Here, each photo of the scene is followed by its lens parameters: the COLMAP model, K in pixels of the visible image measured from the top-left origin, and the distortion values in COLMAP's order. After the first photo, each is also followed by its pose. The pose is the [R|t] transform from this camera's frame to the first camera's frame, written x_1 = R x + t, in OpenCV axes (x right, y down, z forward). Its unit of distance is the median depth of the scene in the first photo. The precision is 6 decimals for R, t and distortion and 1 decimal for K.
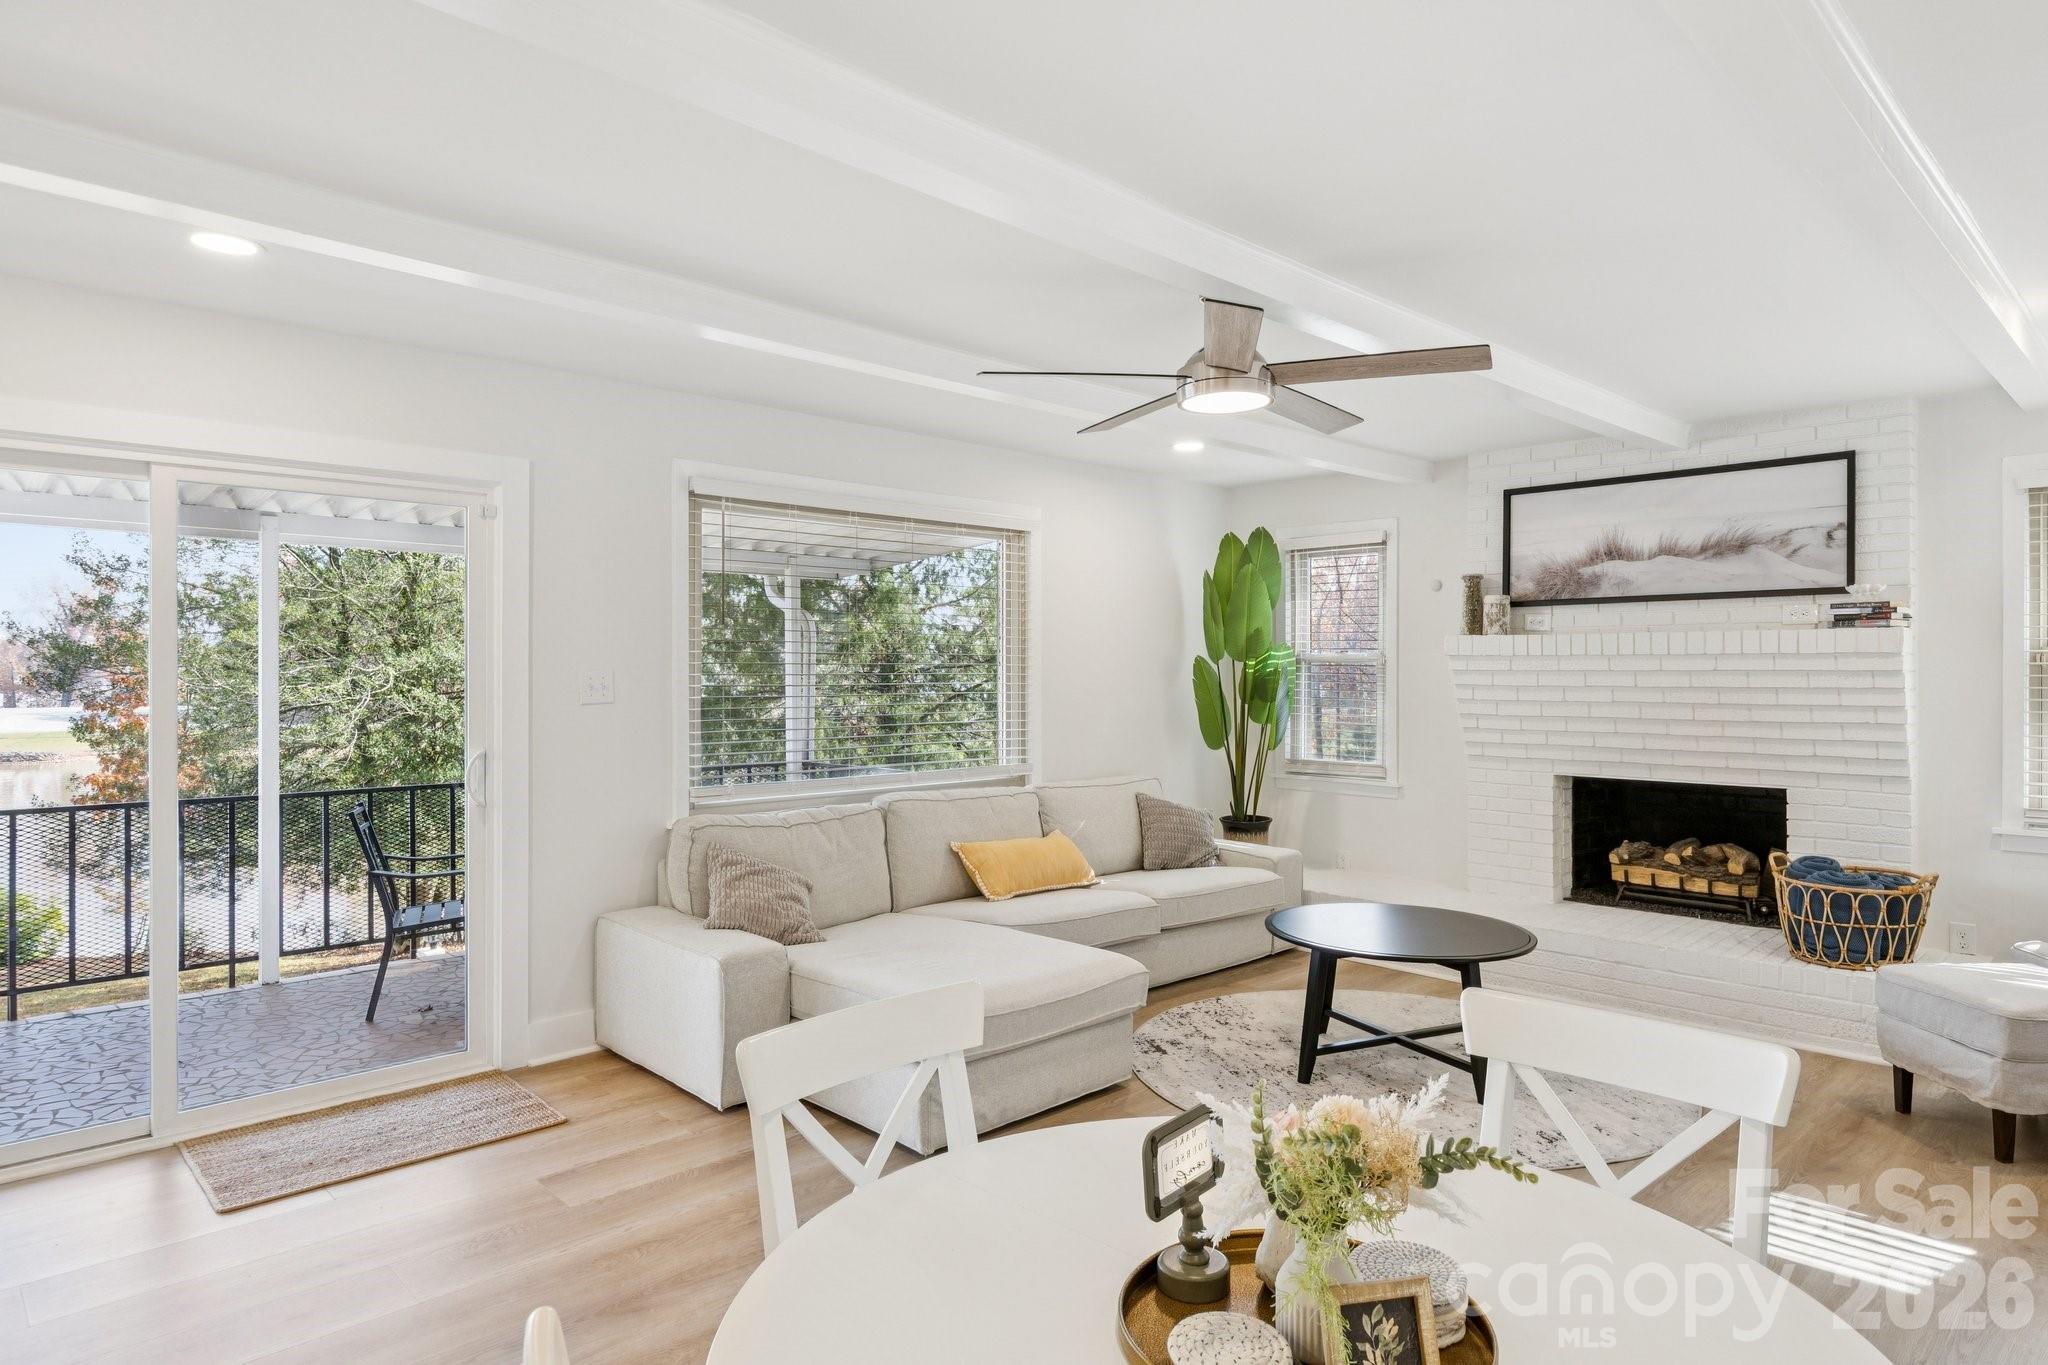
lens RADIAL K [[1184.0, 0, 1024.0], [0, 1184.0, 682.5], [0, 0, 1]] dist [0.000726, 0.000524]
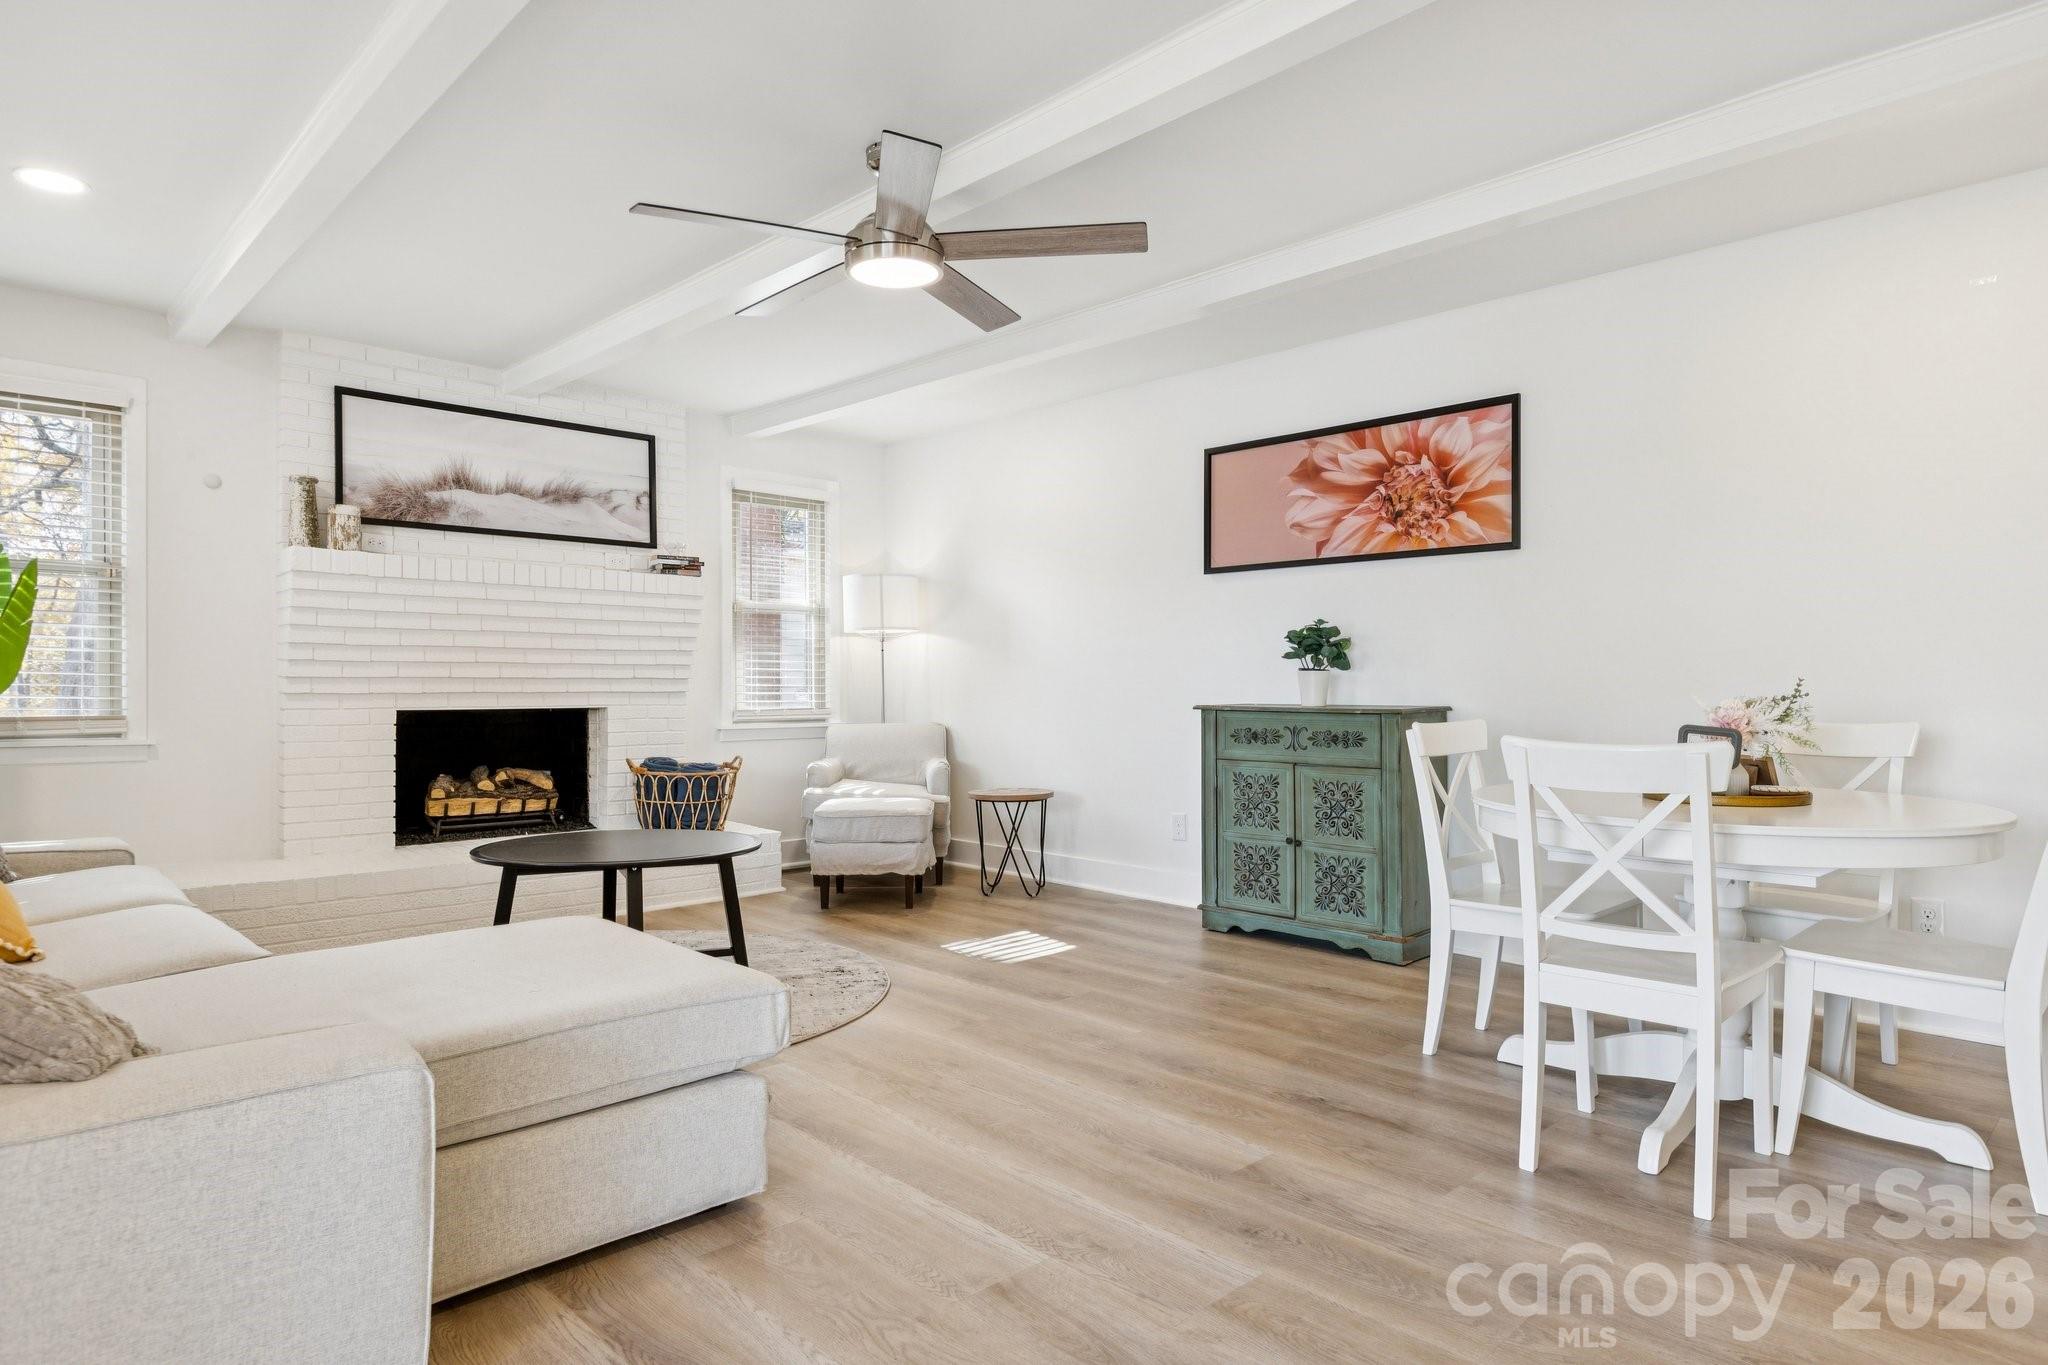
lens RADIAL K [[1184.0, 0, 1024.0], [0, 1184.0, 682.5], [0, 0, 1]] dist [0.000726, 0.000524]
pose [[0.002900, 0.003581, 0.999989, -0.501041], [0.007306, 0.999967, -0.003603, 0.066870], [-0.999969, 0.007316, 0.002873, 0.535677]]
